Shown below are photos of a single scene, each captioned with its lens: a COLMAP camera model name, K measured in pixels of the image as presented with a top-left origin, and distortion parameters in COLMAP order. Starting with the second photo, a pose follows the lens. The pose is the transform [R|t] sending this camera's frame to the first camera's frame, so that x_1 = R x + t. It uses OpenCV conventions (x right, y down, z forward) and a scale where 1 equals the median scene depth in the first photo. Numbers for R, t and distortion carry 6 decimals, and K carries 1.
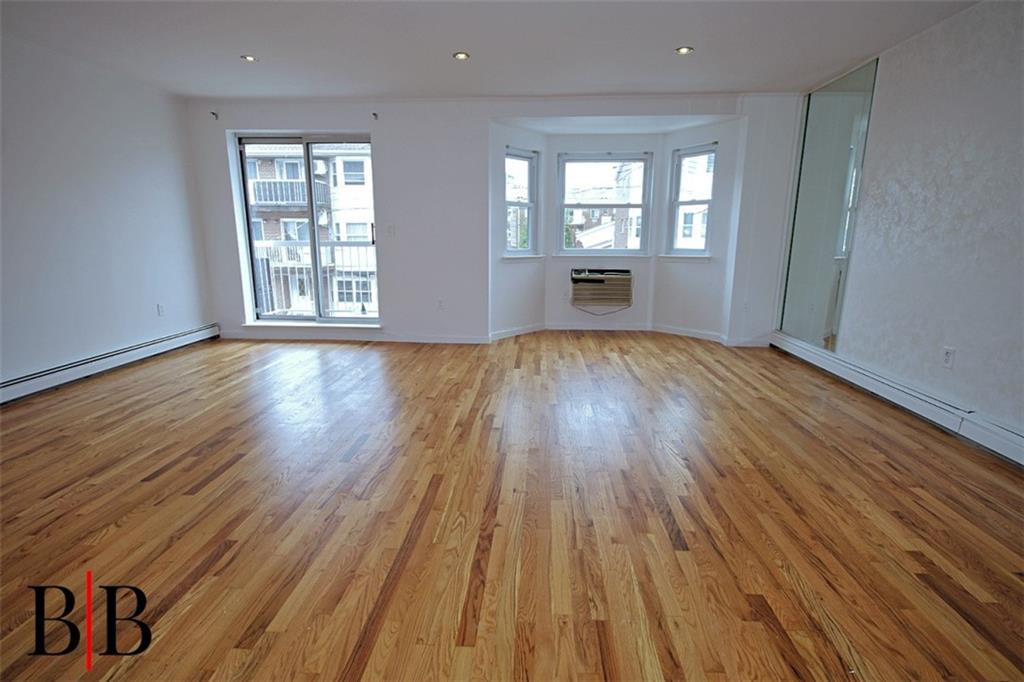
lens RADIAL K [[502.9, 0, 513.4], [0, 502.9, 340.7], [0, 0, 1]] dist [0.005354, 0.001875]
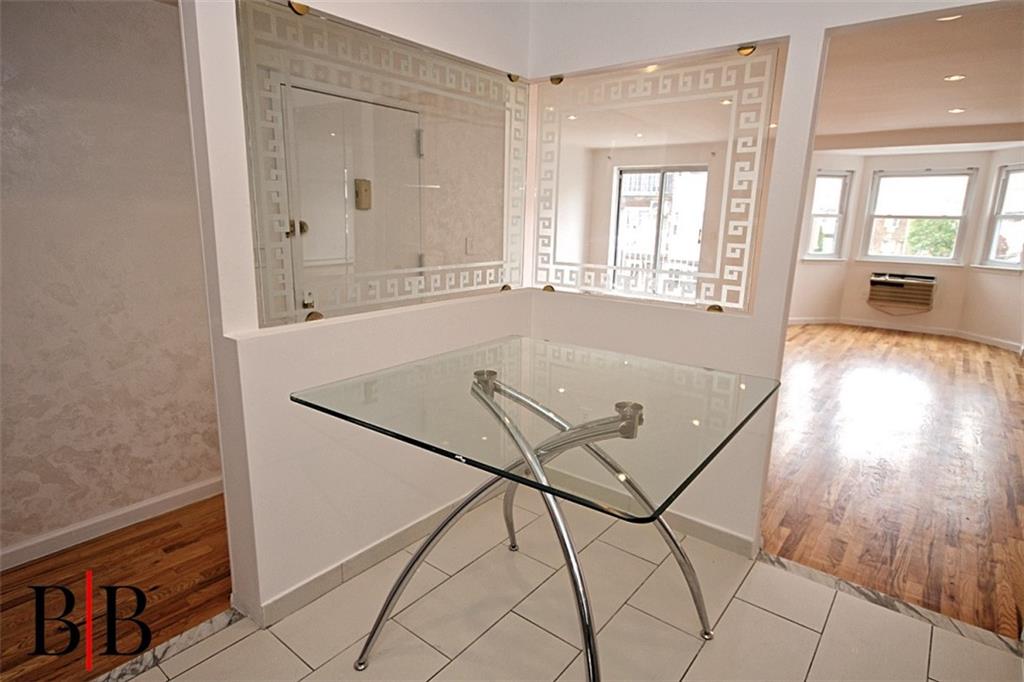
lens RADIAL K [[560.9, 0, 513.9], [0, 560.9, 344.6], [0, 0, 1]] dist [0.006154, -0.002685]
pose [[0.819786, 0.142590, -0.554634, 0.202247], [-0.134360, 0.989363, 0.055760, 0.064224], [0.556685, 0.028809, 0.830224, -0.561592]]
